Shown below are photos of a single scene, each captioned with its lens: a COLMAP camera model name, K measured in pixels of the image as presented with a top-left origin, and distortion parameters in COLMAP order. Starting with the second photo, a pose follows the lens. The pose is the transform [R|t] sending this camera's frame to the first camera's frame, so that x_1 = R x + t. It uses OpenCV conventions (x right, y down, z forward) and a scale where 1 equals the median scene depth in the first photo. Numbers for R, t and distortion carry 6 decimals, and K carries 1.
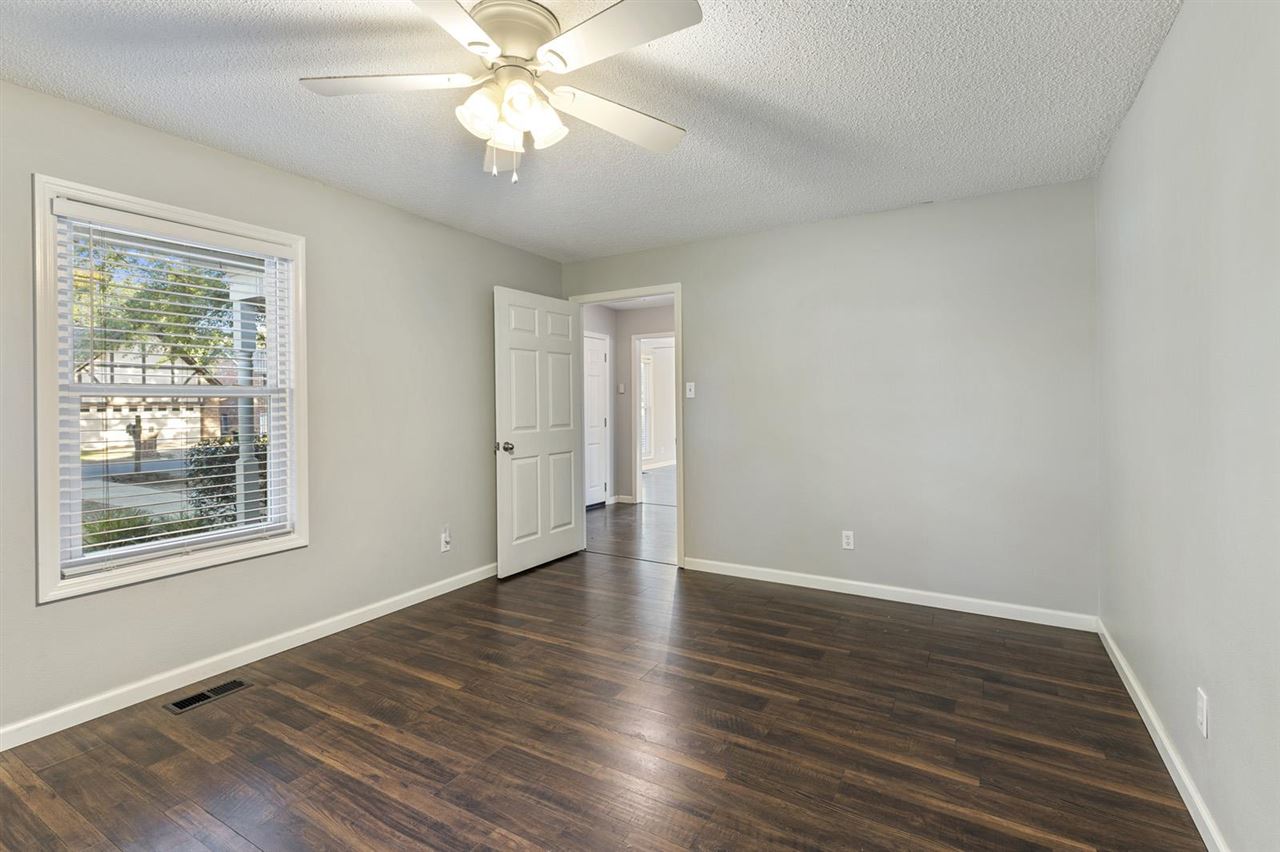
lens RADIAL K [[590.7, 0, 639.7], [0, 590.7, 421.9], [0, 0, 1]] dist [0.007844, -0.000907]
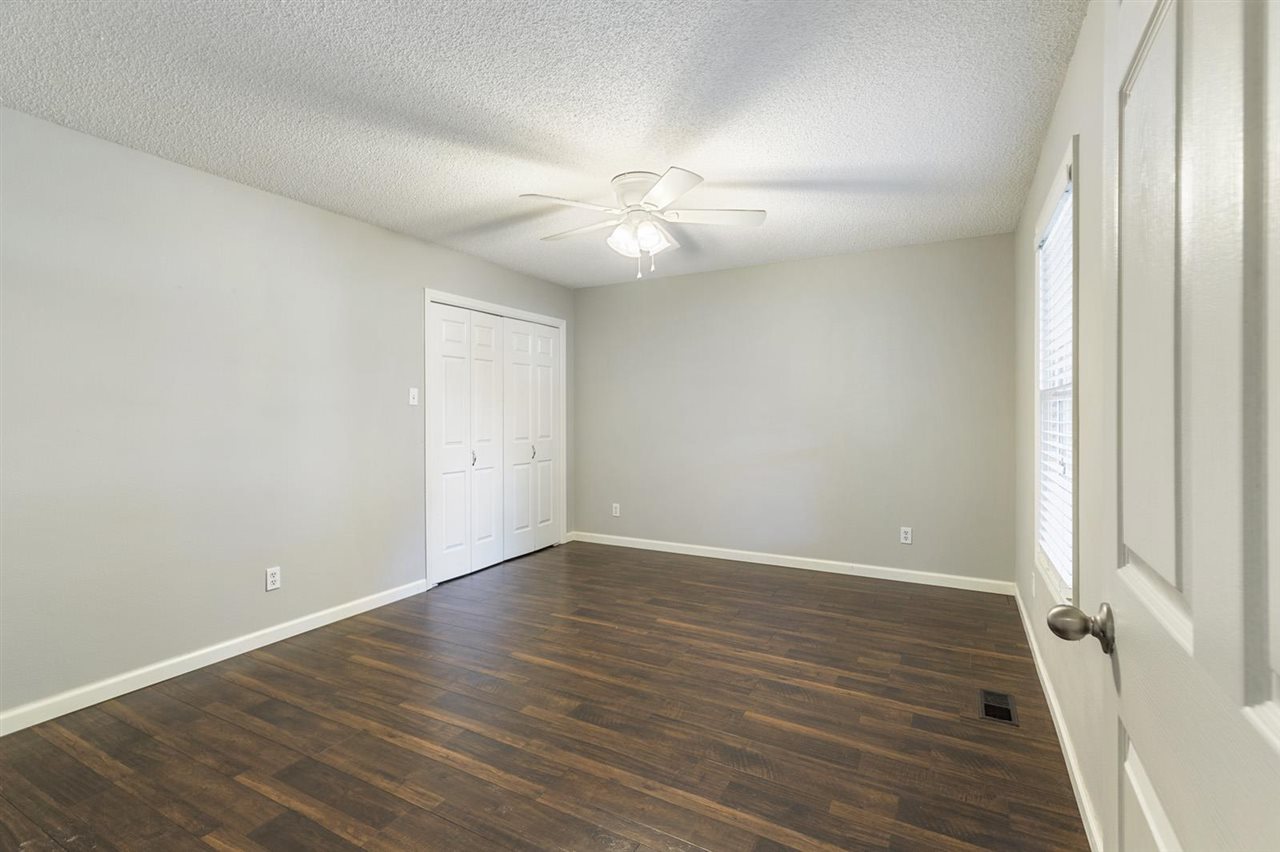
lens RADIAL K [[590.7, 0, 642.1], [0, 590.7, 414.5], [0, 0, 1]] dist [0.007844, -0.000907]
pose [[-0.999296, 0.013315, -0.035081, -0.124819], [0.012113, 0.999340, 0.034259, -0.064493], [0.035514, 0.033810, -0.998797, 2.111000]]
